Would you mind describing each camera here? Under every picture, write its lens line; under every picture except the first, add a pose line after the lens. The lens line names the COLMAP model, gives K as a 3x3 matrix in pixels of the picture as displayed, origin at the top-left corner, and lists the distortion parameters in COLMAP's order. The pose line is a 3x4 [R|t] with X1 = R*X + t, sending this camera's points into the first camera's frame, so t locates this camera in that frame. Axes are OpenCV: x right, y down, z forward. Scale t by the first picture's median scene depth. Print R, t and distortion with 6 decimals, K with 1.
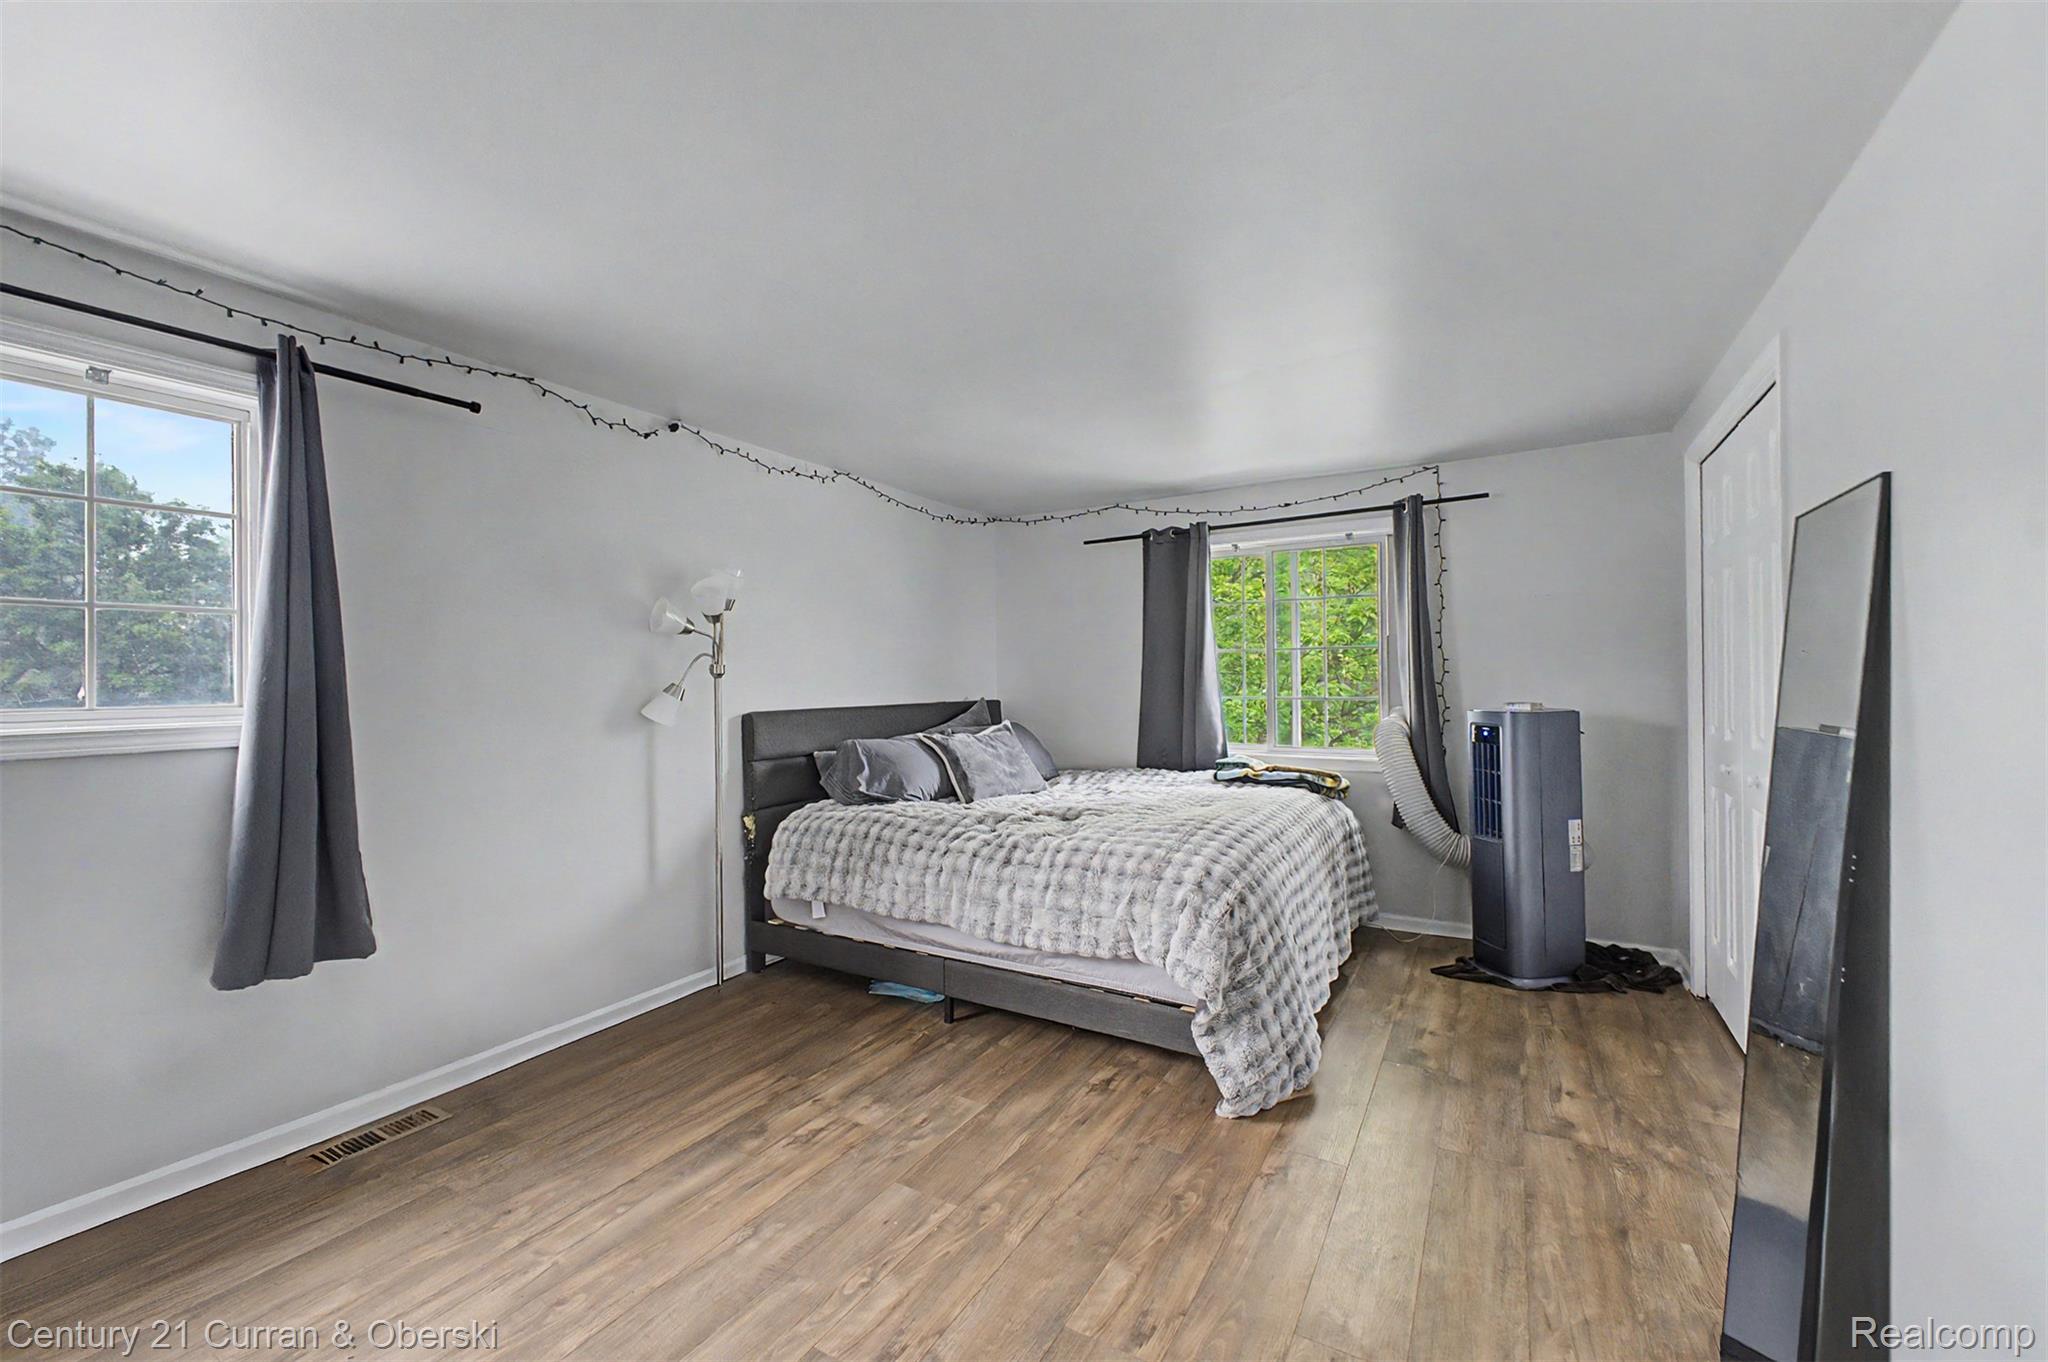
lens RADIAL K [[821.0, 0, 1020.8], [0, 821.0, 674.8], [0, 0, 1]] dist [0.029605, -0.014650]
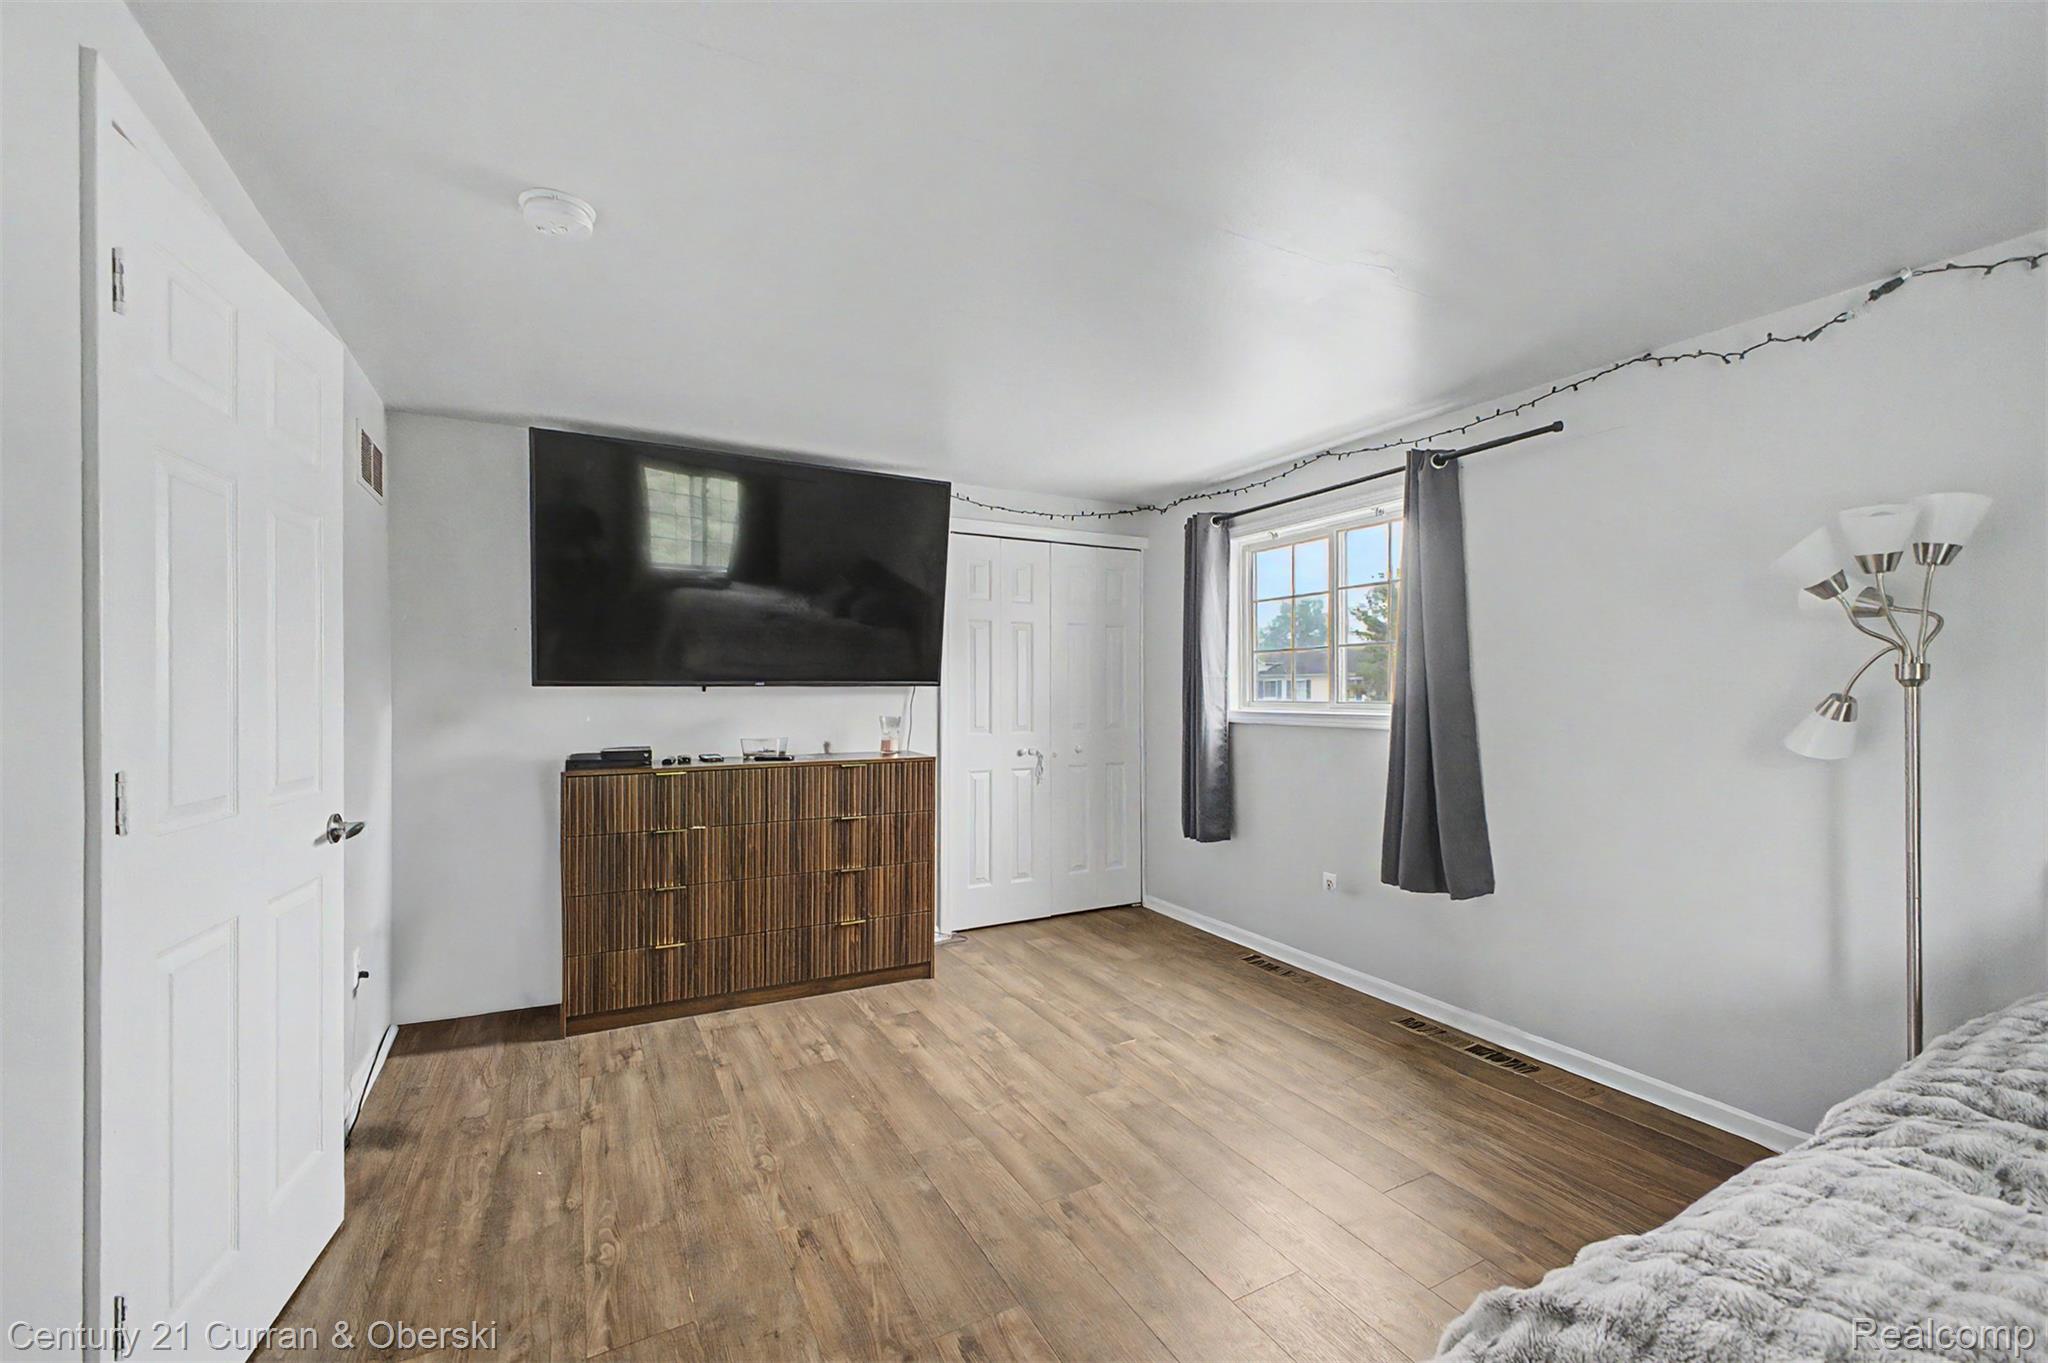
lens RADIAL K [[821.0, 0, 1020.8], [0, 821.0, 675.3], [0, 0, 1]] dist [0.029605, -0.014650]
pose [[-0.505005, -0.005473, -0.863099, 0.757321], [0.012185, 0.999835, -0.013469, -0.002067], [0.863030, -0.017319, -0.504855, 1.205016]]
